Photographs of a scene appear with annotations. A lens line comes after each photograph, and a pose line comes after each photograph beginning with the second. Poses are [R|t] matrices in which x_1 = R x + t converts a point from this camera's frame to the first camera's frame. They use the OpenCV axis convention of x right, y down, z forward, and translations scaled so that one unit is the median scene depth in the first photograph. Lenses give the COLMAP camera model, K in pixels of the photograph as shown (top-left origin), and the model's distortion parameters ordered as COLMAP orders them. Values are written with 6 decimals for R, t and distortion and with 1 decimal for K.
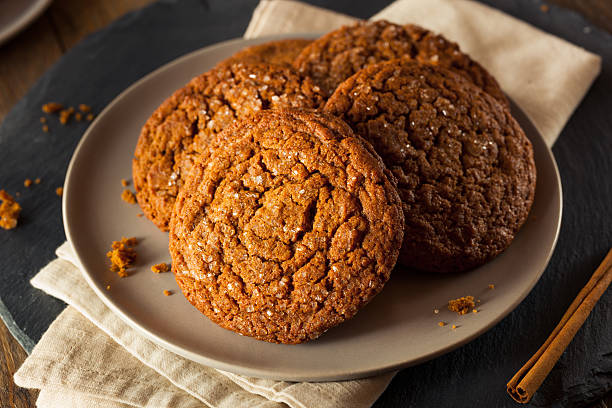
lens RADIAL K [[1911.4, 0, 306.0], [0, 1911.4, 204.0], [0, 0, 1]] dist [-0.048424, 0.337103]
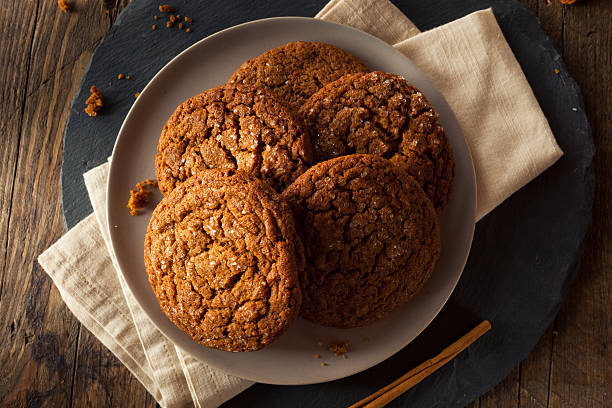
lens RADIAL K [[675.8, 0, 335.6], [0, 675.8, 192.5], [0, 0, 1]] dist [-0.002100, 0.002965]
pose [[0.902452, 0.430690, 0.009357, 0.034052], [-0.341667, 0.702349, 0.624475, -0.344190], [0.262383, -0.566755, 0.780989, 0.684187]]
